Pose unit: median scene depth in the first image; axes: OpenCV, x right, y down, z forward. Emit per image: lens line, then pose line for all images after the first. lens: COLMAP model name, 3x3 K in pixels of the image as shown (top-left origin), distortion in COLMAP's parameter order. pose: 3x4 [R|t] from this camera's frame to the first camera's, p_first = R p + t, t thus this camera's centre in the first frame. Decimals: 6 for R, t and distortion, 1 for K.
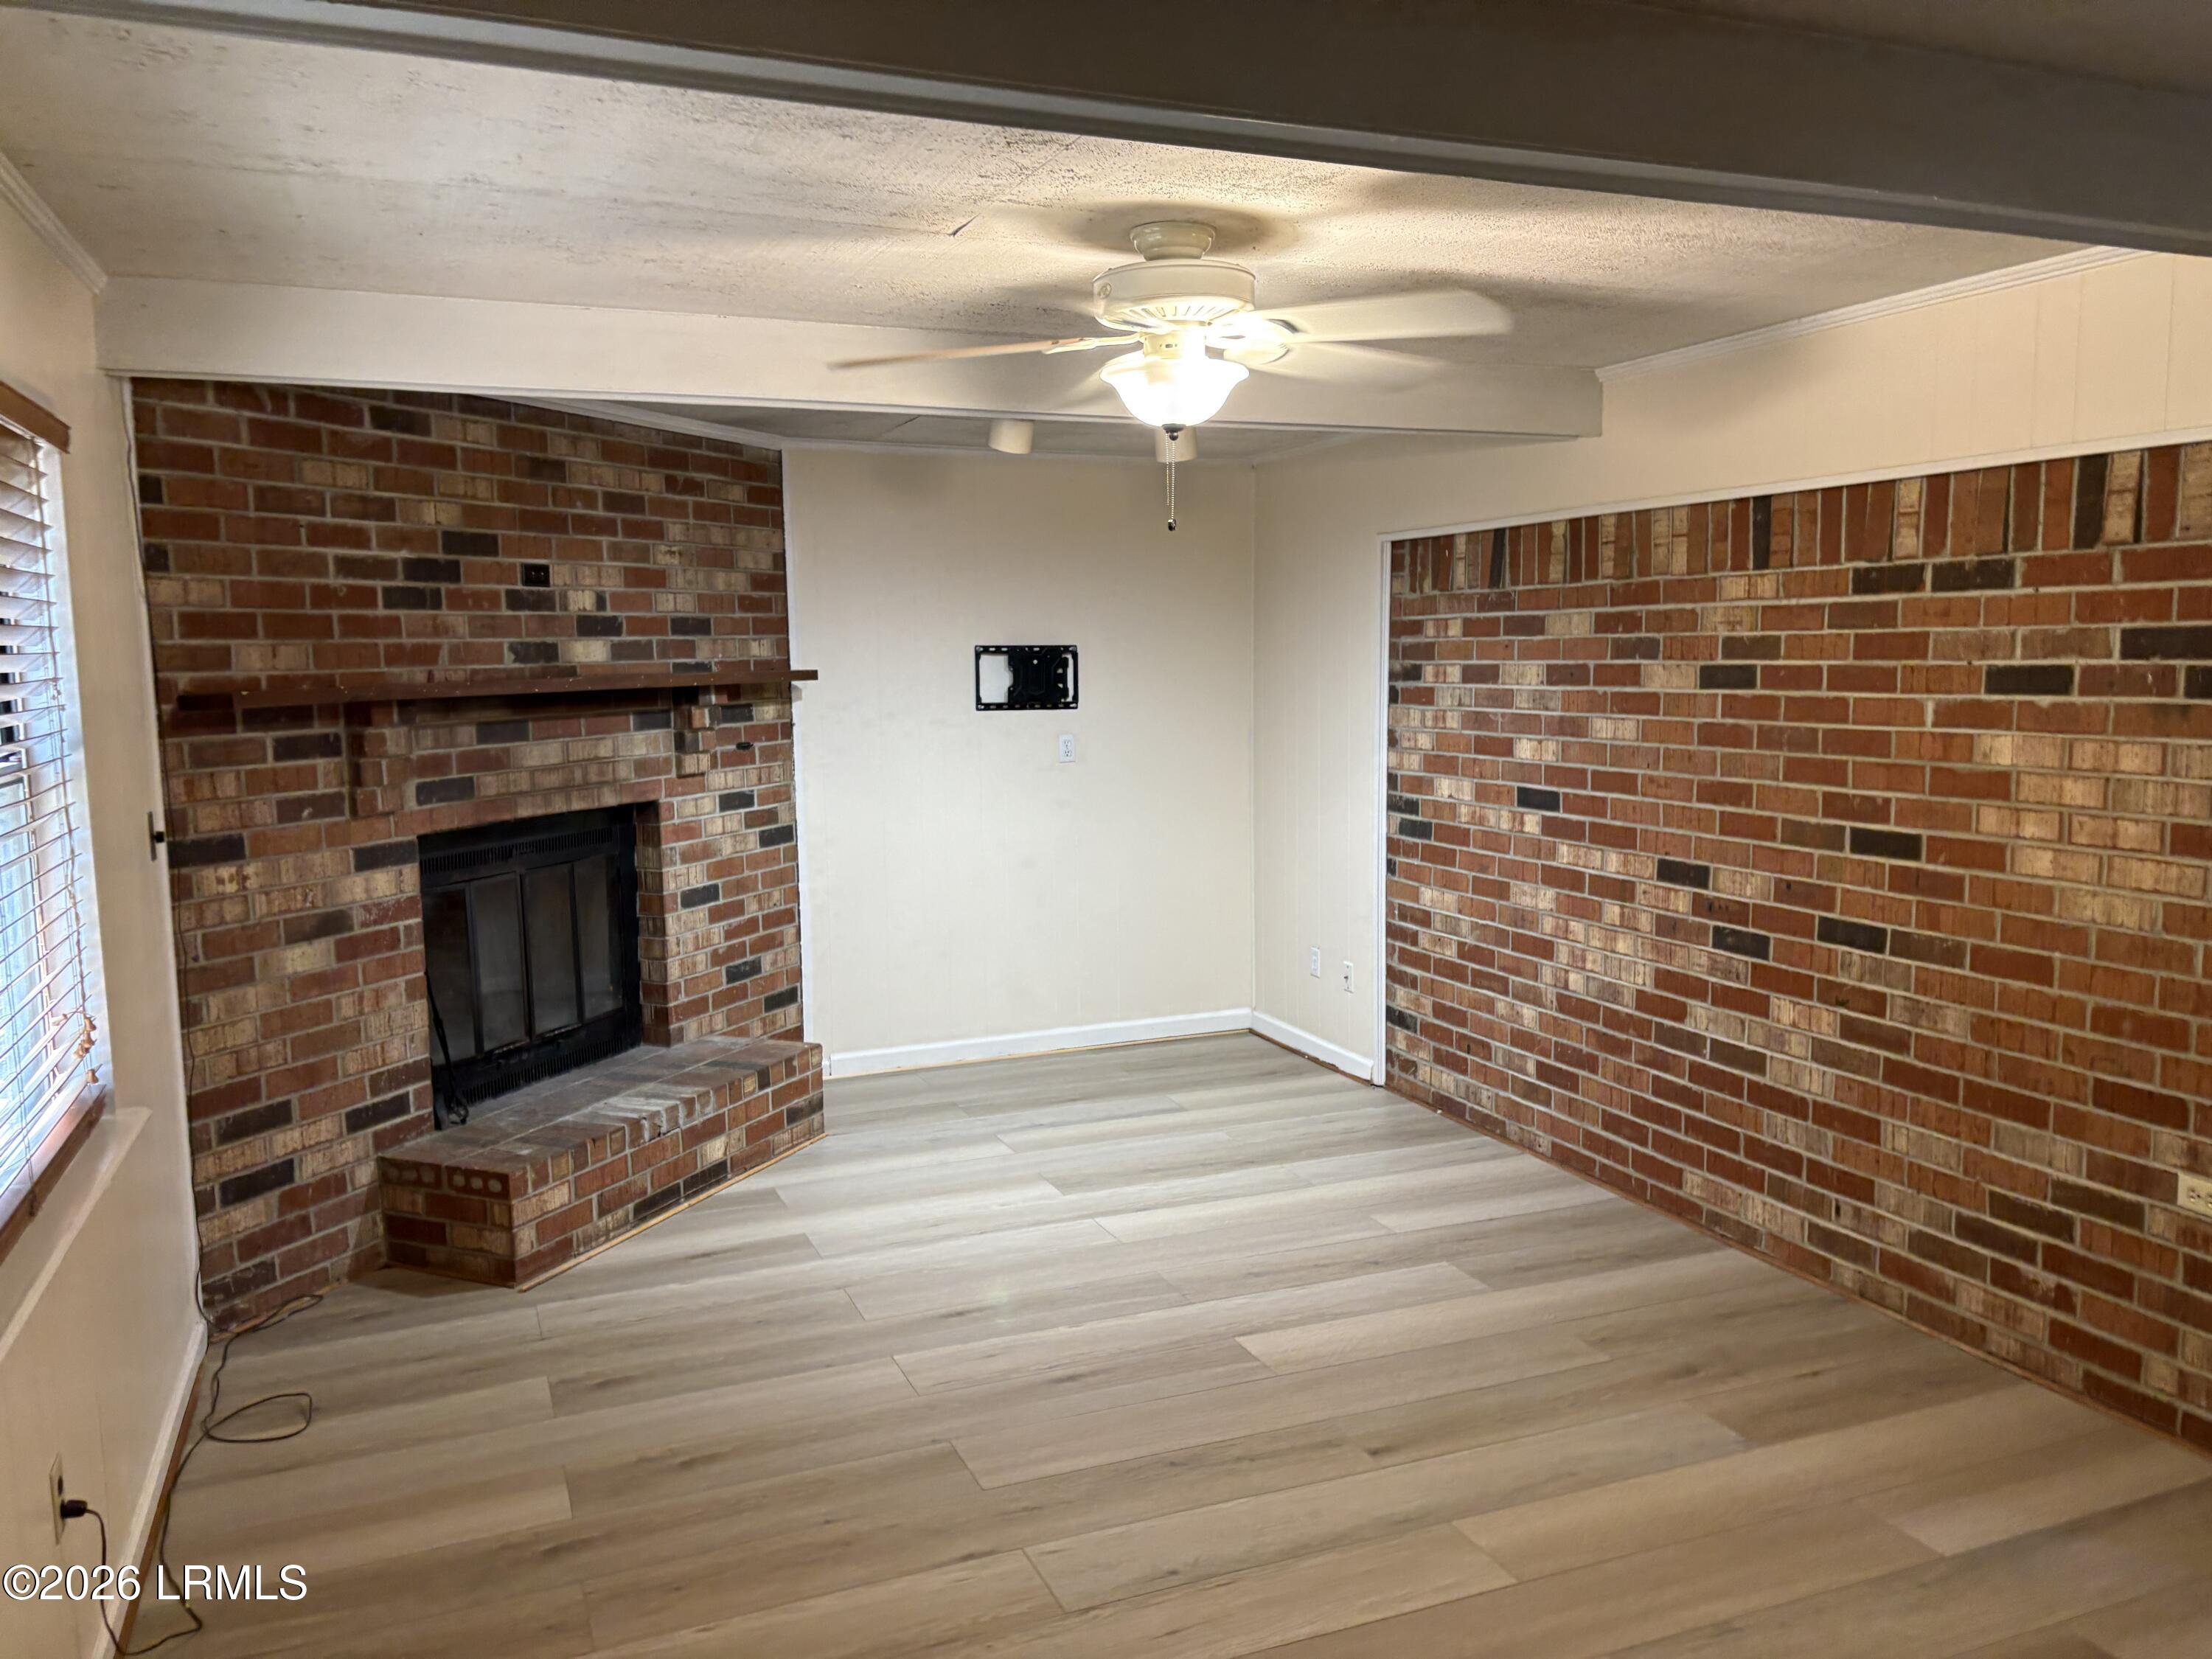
lens RADIAL K [[1660.7, 0, 1106.8], [0, 1660.7, 828.5], [0, 0, 1]] dist [0.013405, -0.004079]
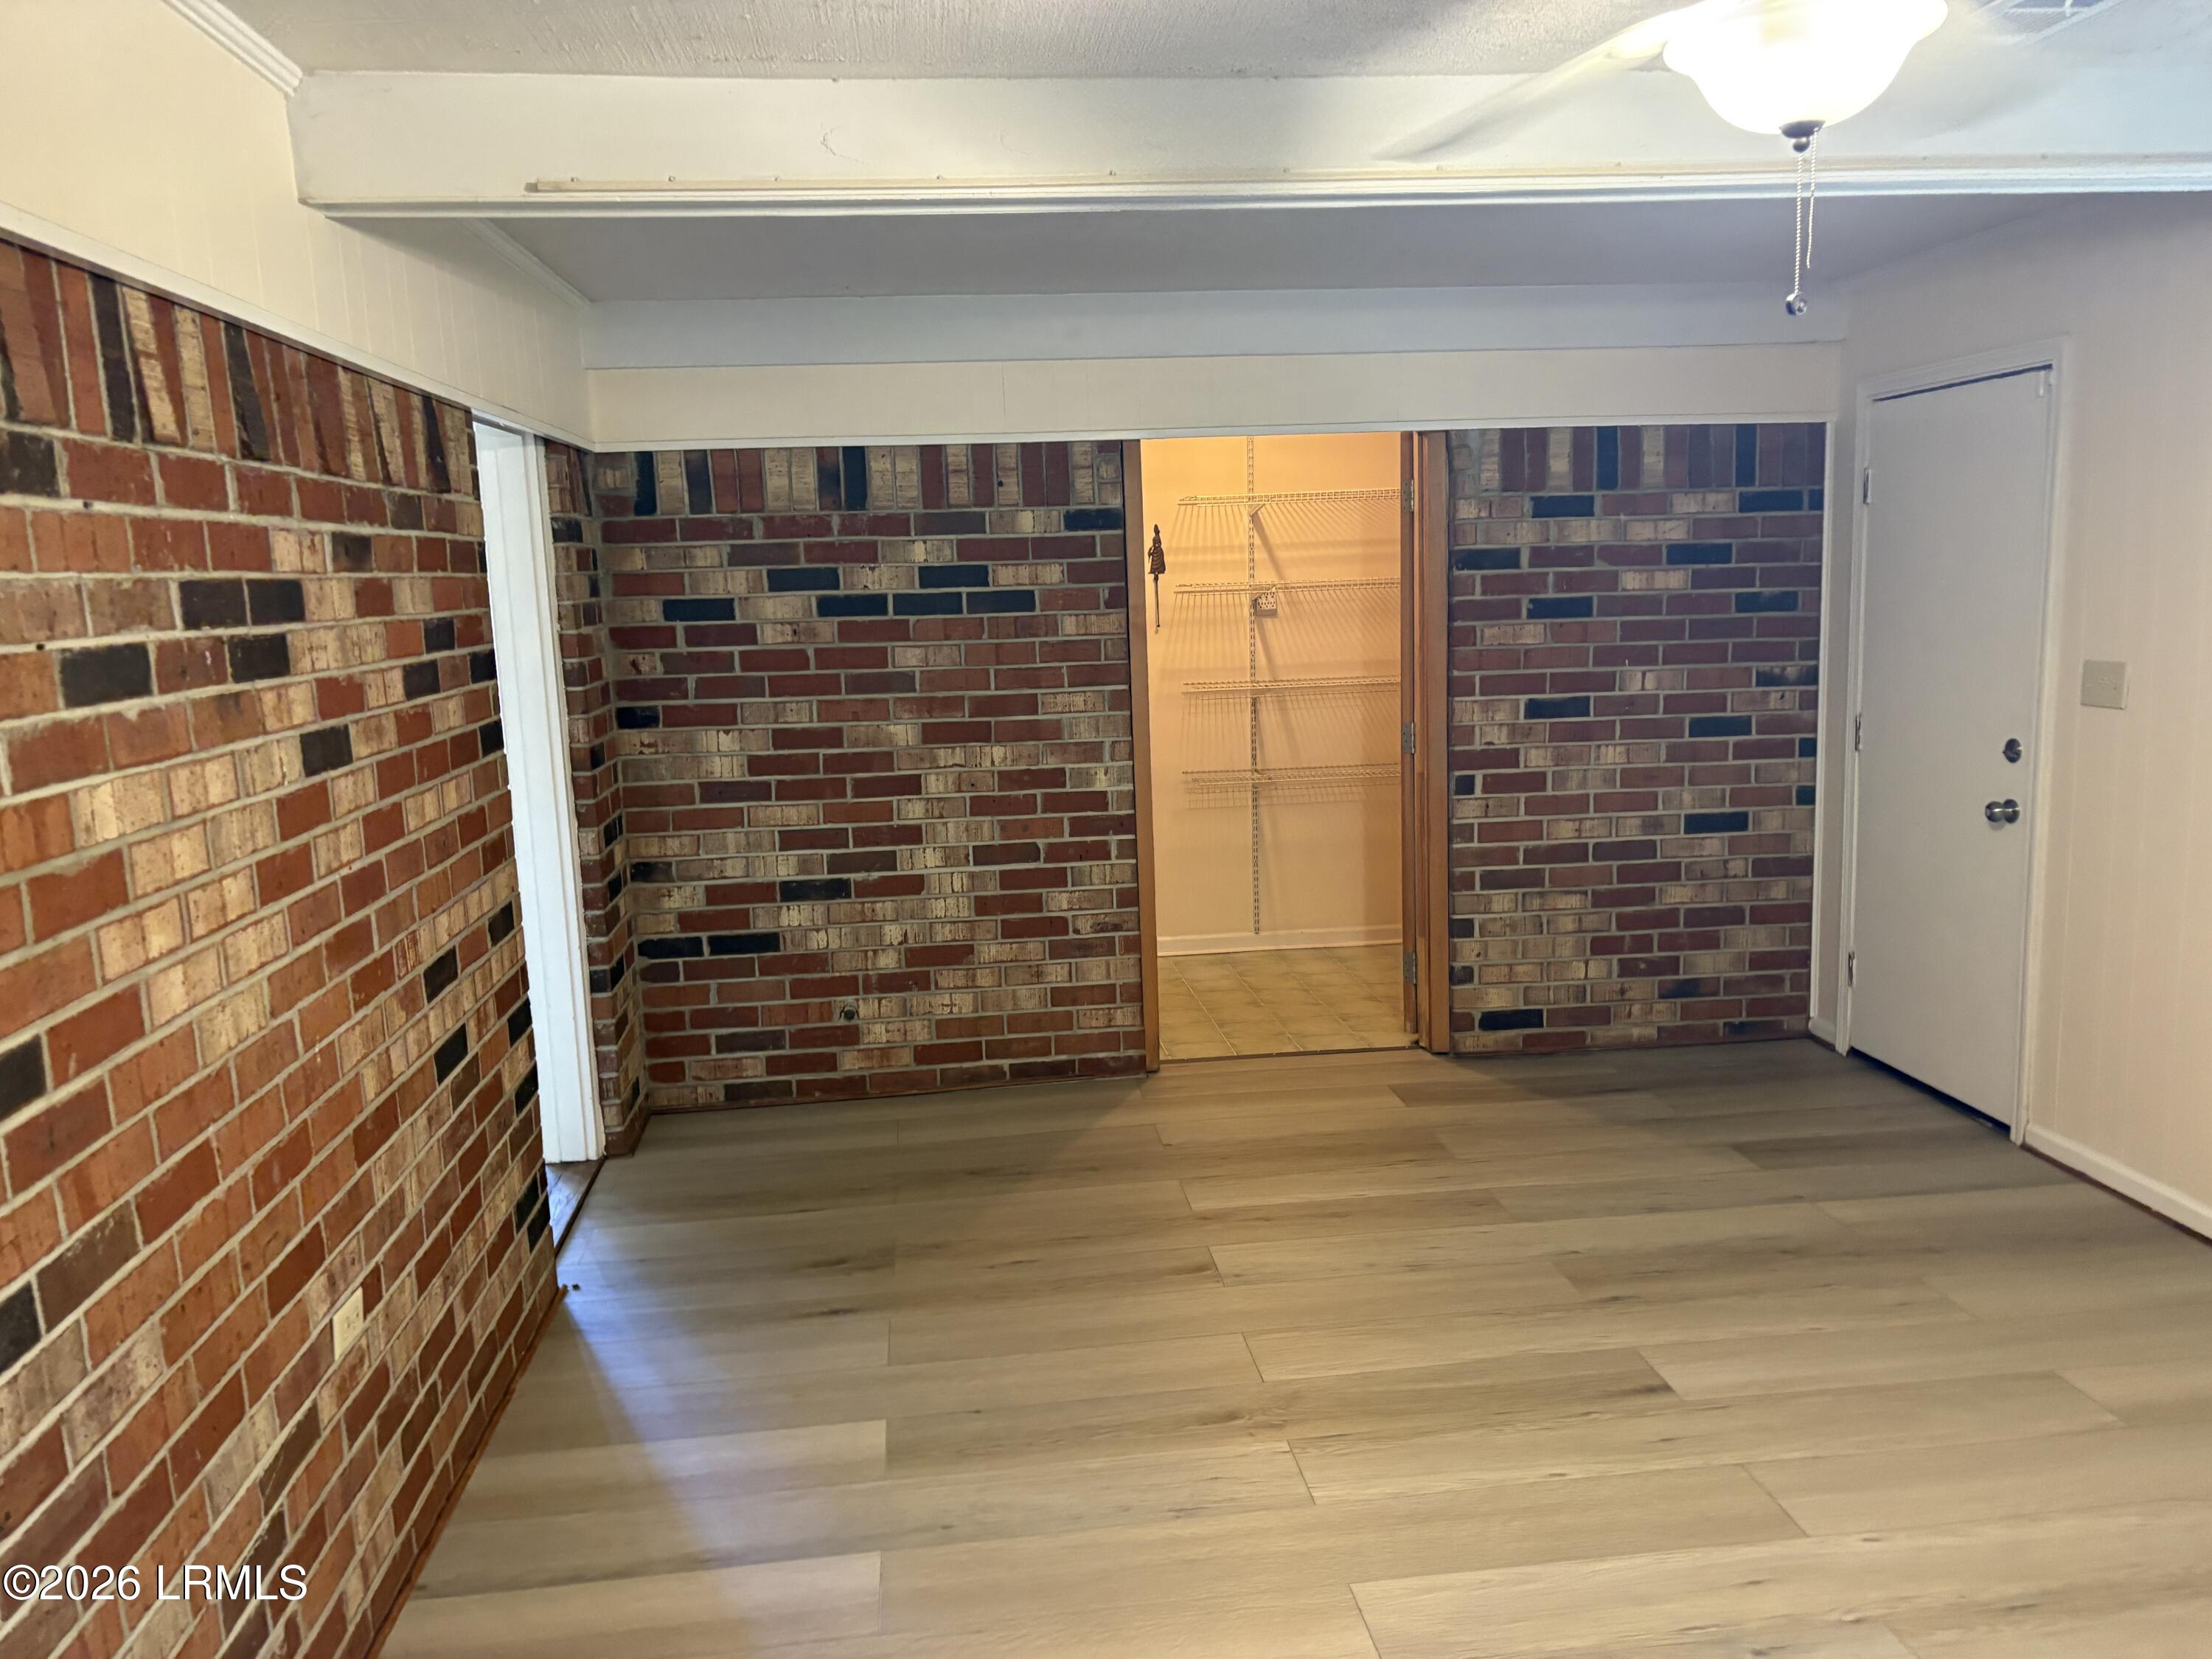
lens RADIAL K [[1660.7, 0, 1113.9], [0, 1660.7, 833.8], [0, 0, 1]] dist [0.013405, -0.004079]
pose [[-0.961343, 0.009969, 0.275172, 0.095581], [0.082489, 0.963874, 0.253264, -0.149916], [-0.262707, 0.266172, -0.927436, 1.436985]]
